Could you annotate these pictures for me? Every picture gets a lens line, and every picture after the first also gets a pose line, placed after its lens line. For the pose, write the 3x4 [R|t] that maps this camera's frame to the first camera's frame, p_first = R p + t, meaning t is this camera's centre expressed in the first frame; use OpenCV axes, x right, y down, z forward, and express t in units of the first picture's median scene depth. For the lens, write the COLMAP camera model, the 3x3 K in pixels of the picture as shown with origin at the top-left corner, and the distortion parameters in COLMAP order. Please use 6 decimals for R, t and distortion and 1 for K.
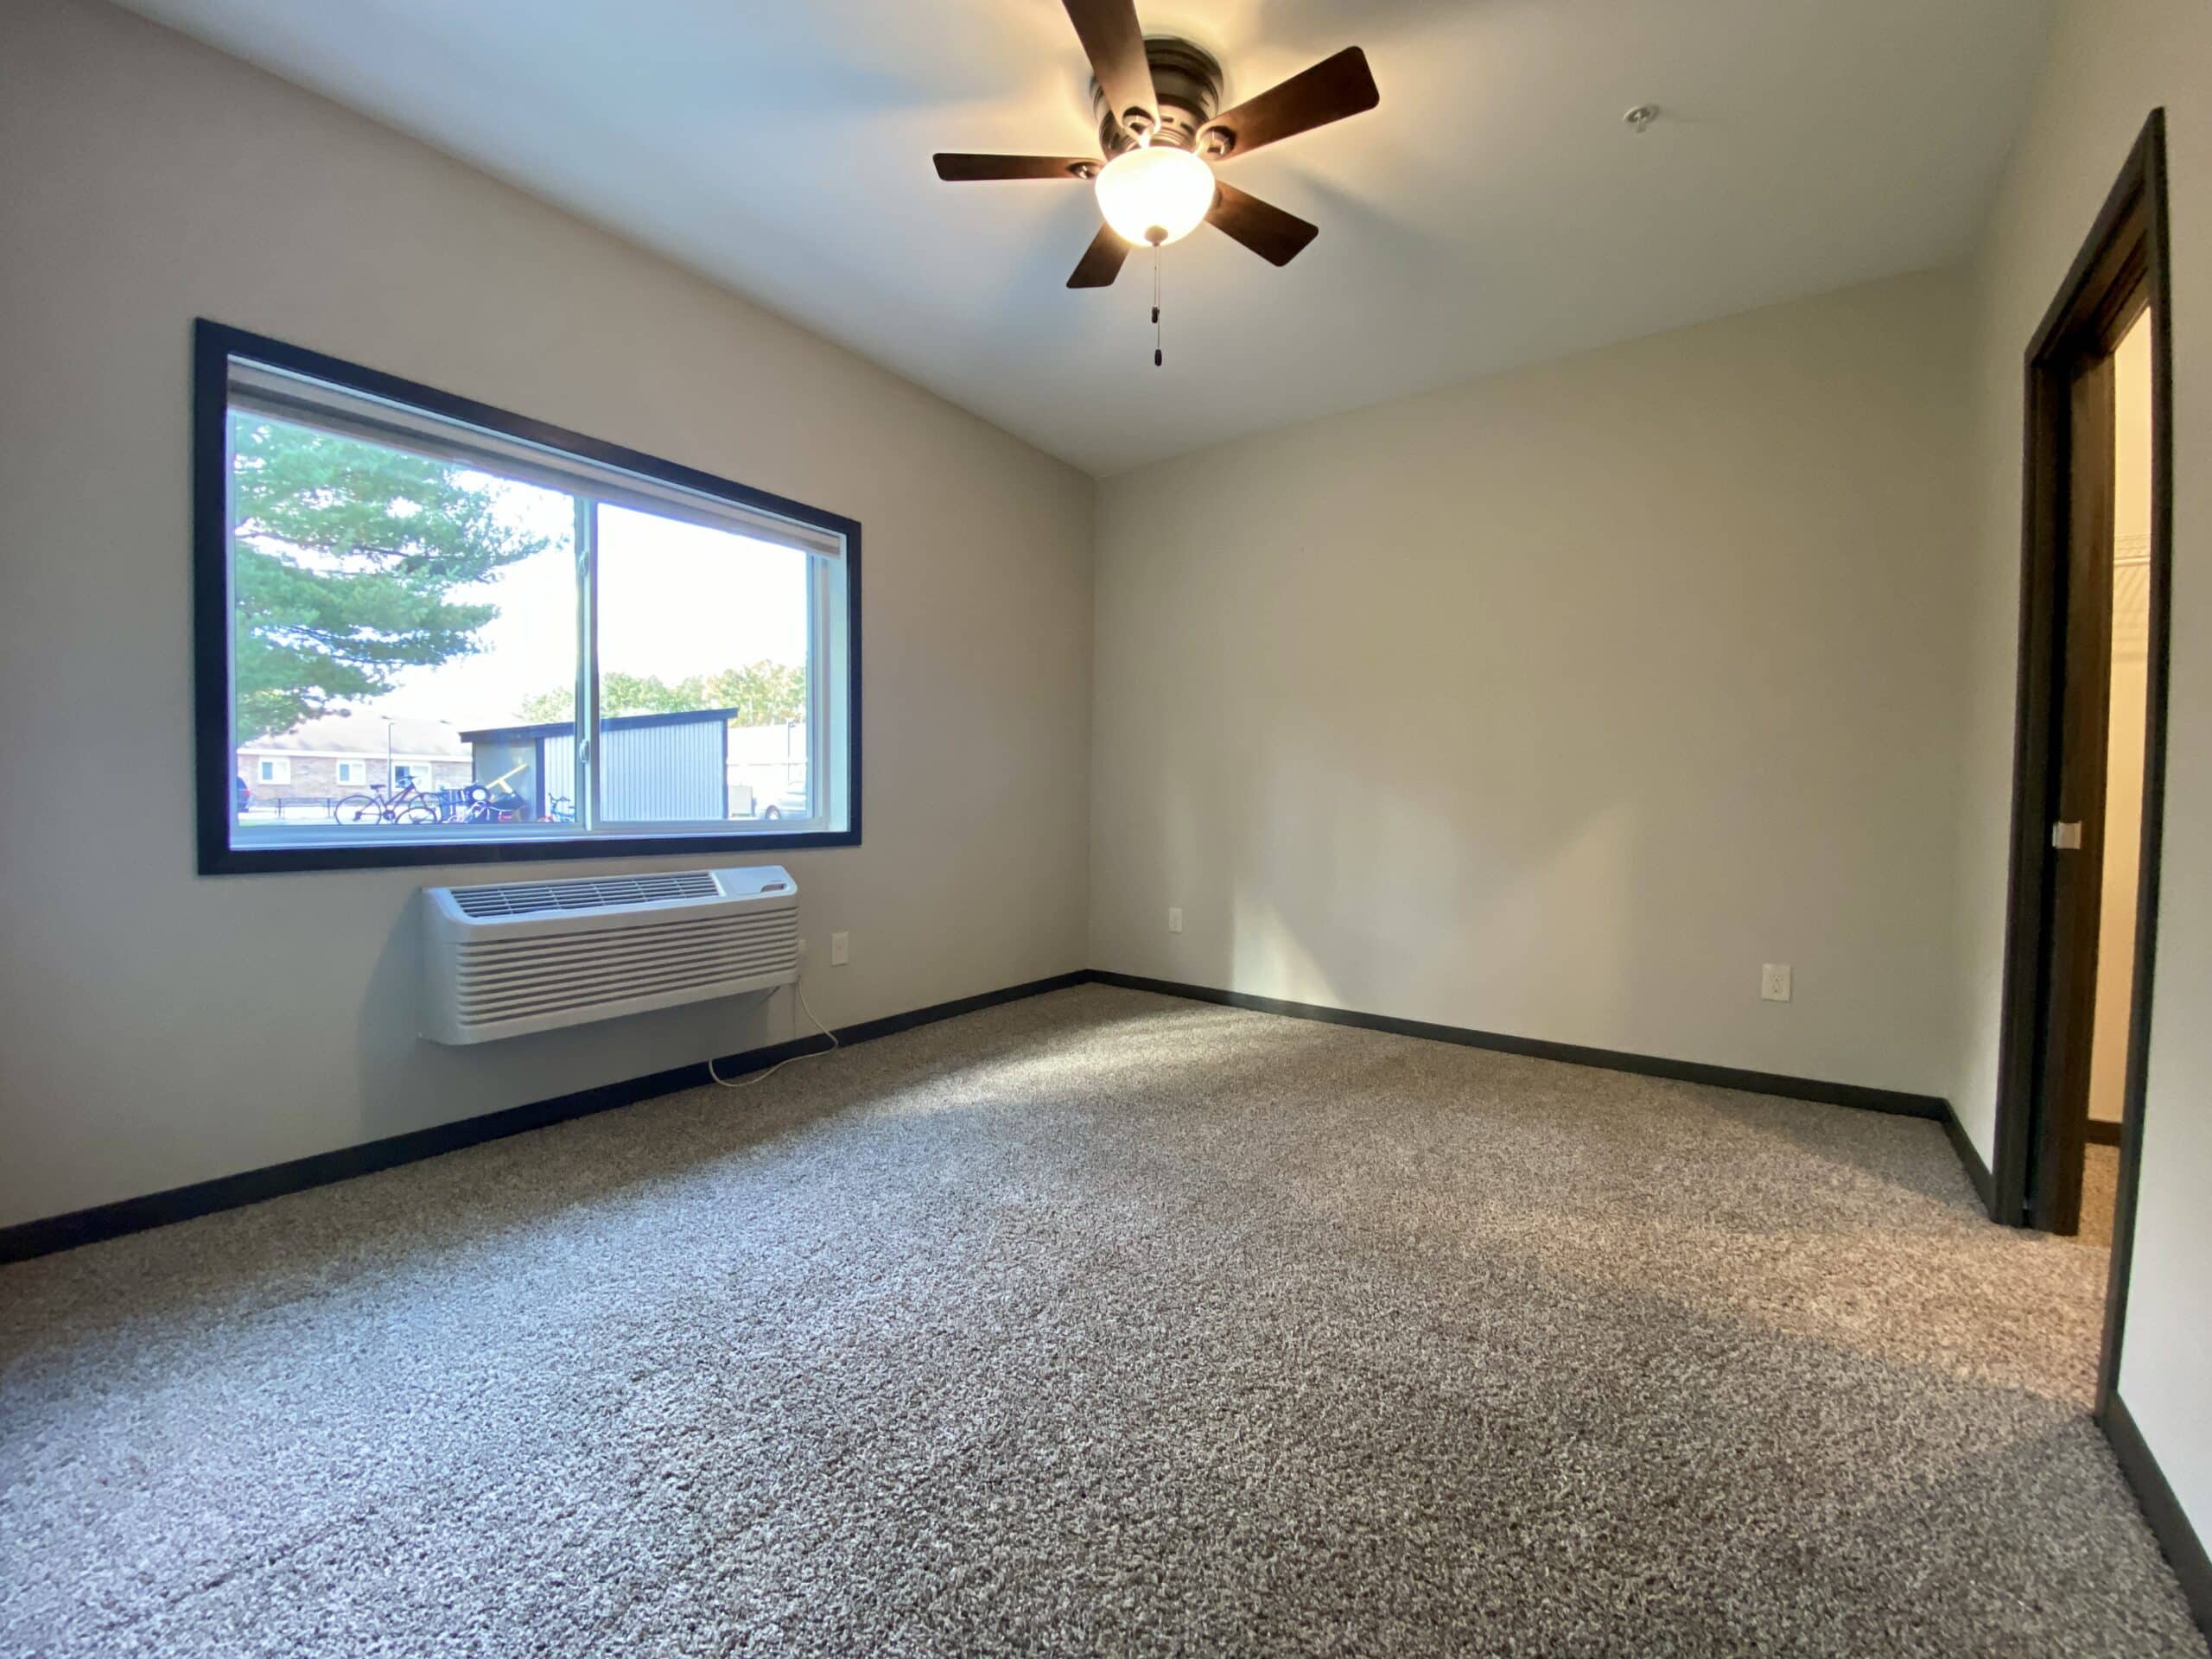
lens RADIAL K [[894.8, 0, 1113.0], [0, 894.8, 832.1], [0, 0, 1]] dist [0.000494, -0.000127]
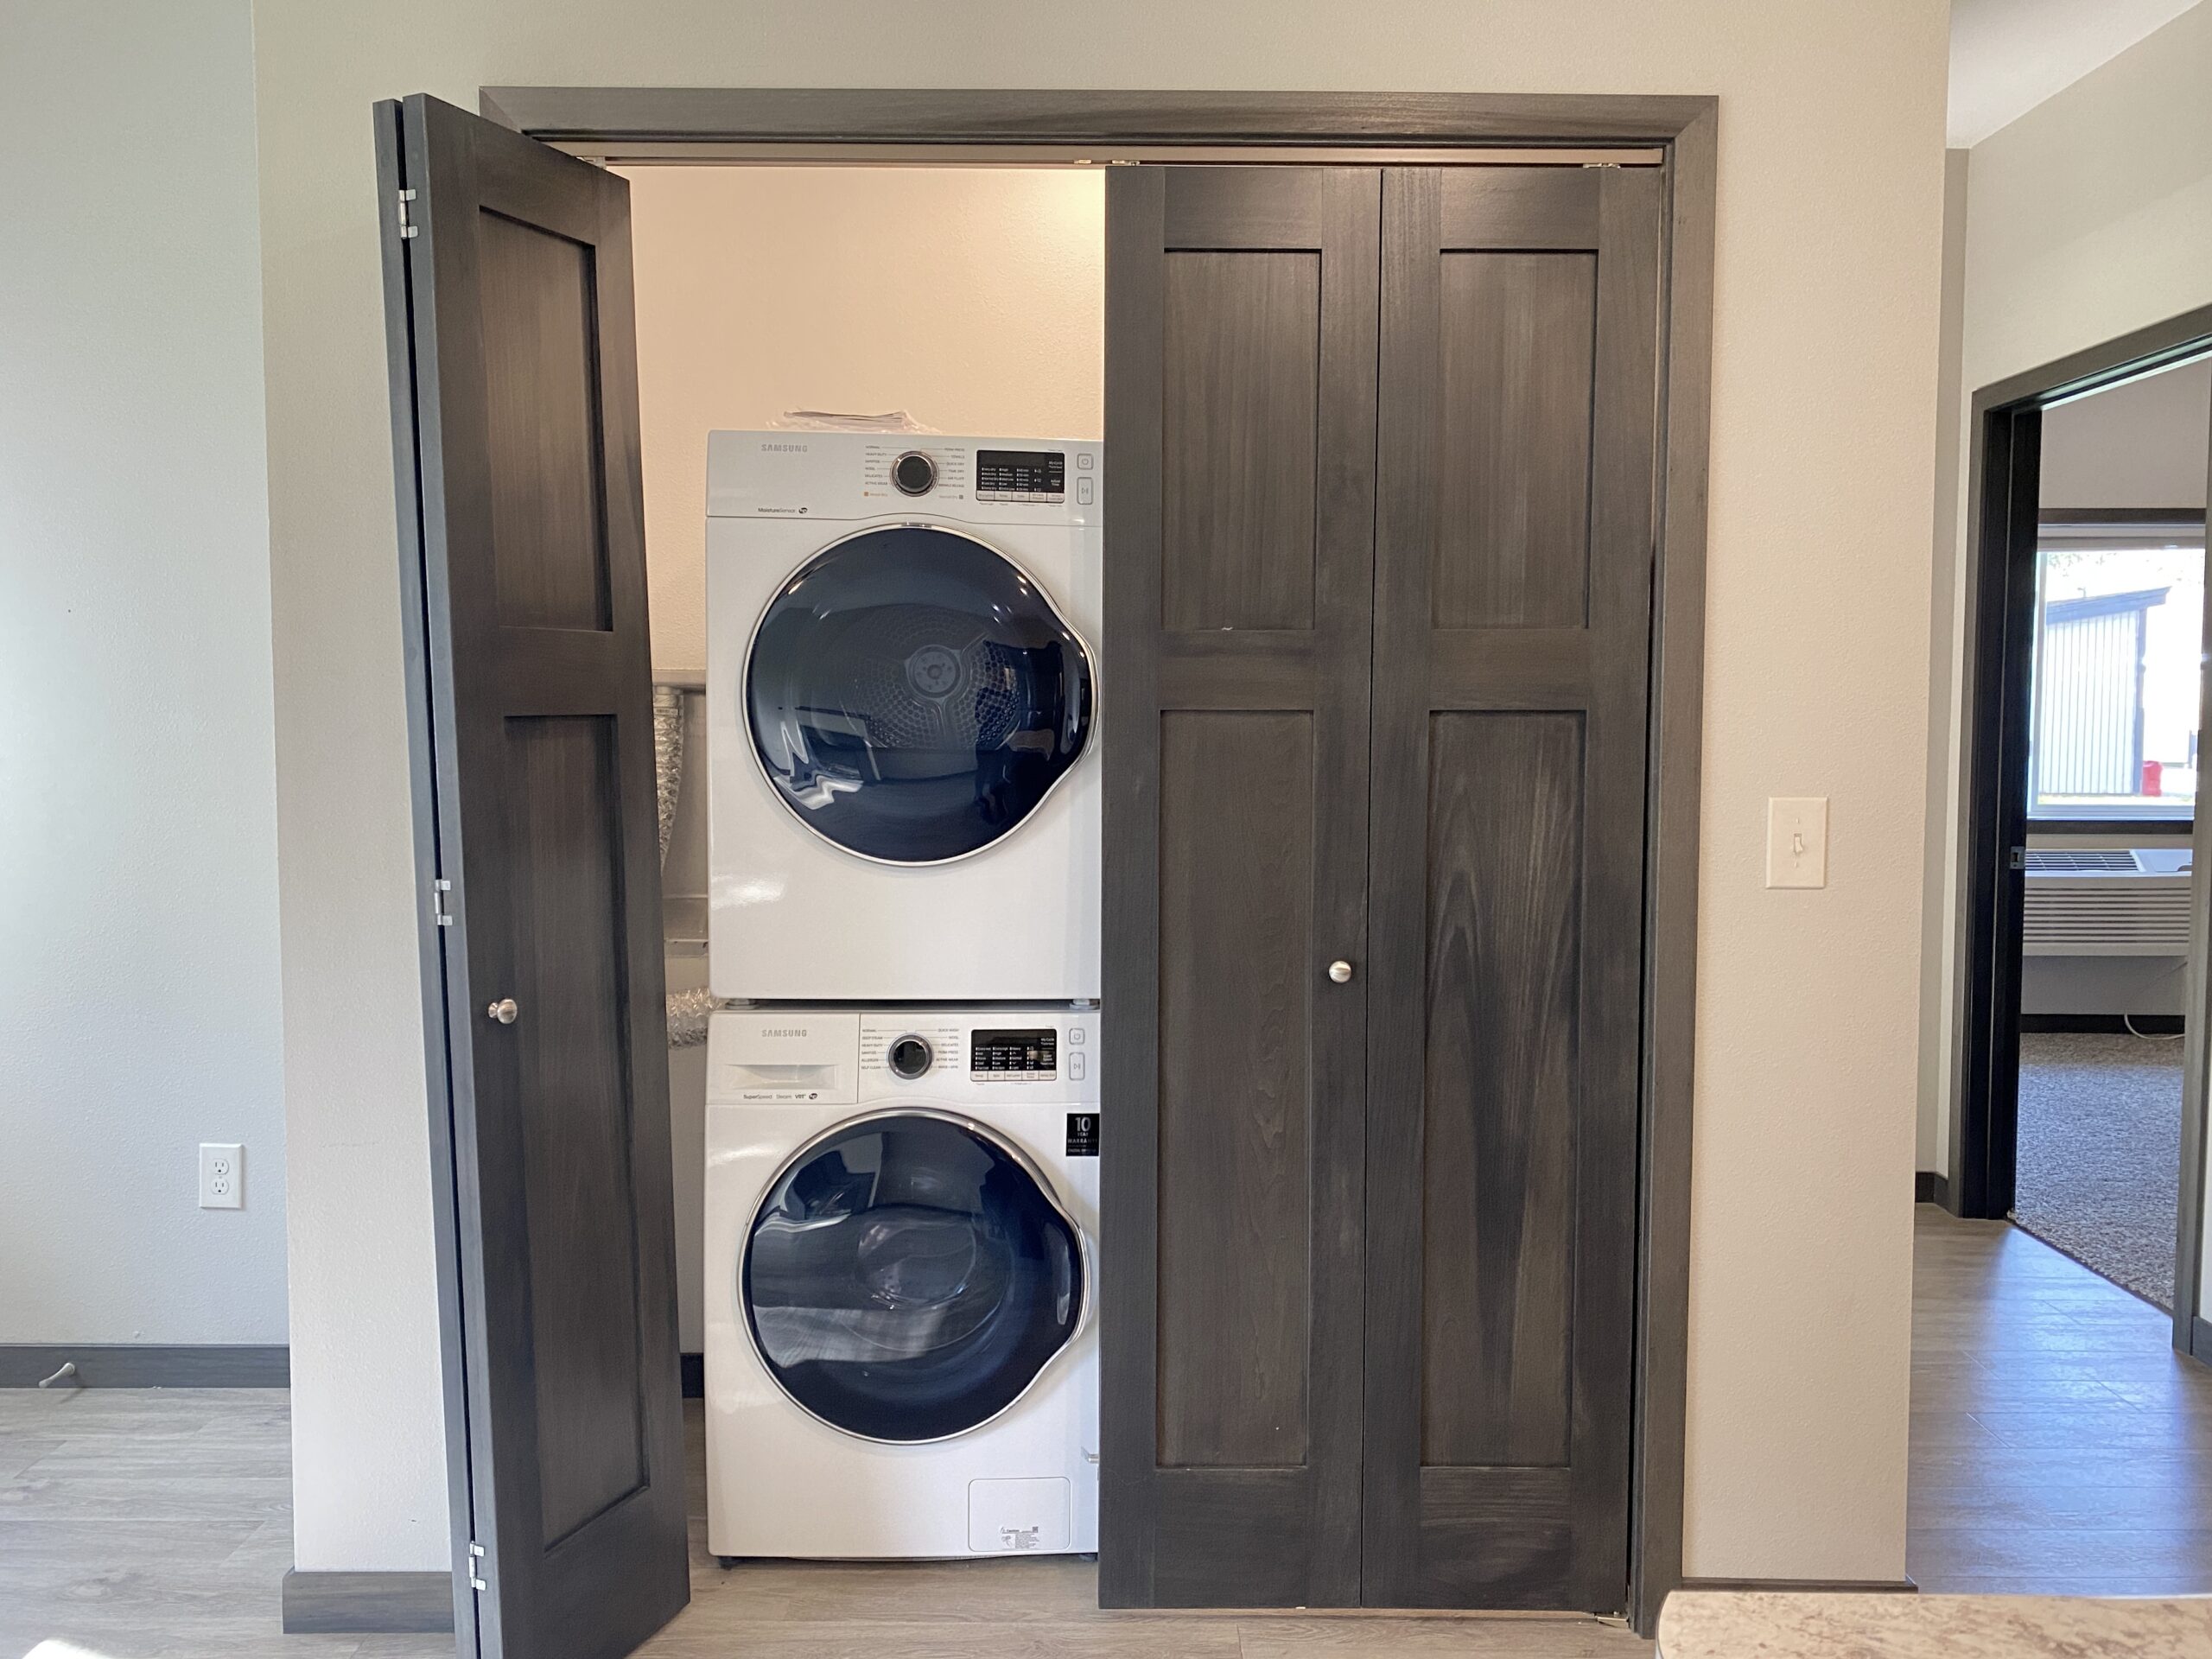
lens RADIAL K [[1691.4, 0, 1113.9], [0, 1691.4, 819.1], [0, 0, 1]] dist [0.037856, -0.038909]
pose [[0.585192, 0.040004, -0.809908, 0.517714], [-0.013087, 0.999118, 0.039893, -0.060999], [0.810789, -0.012746, 0.585199, -1.247721]]
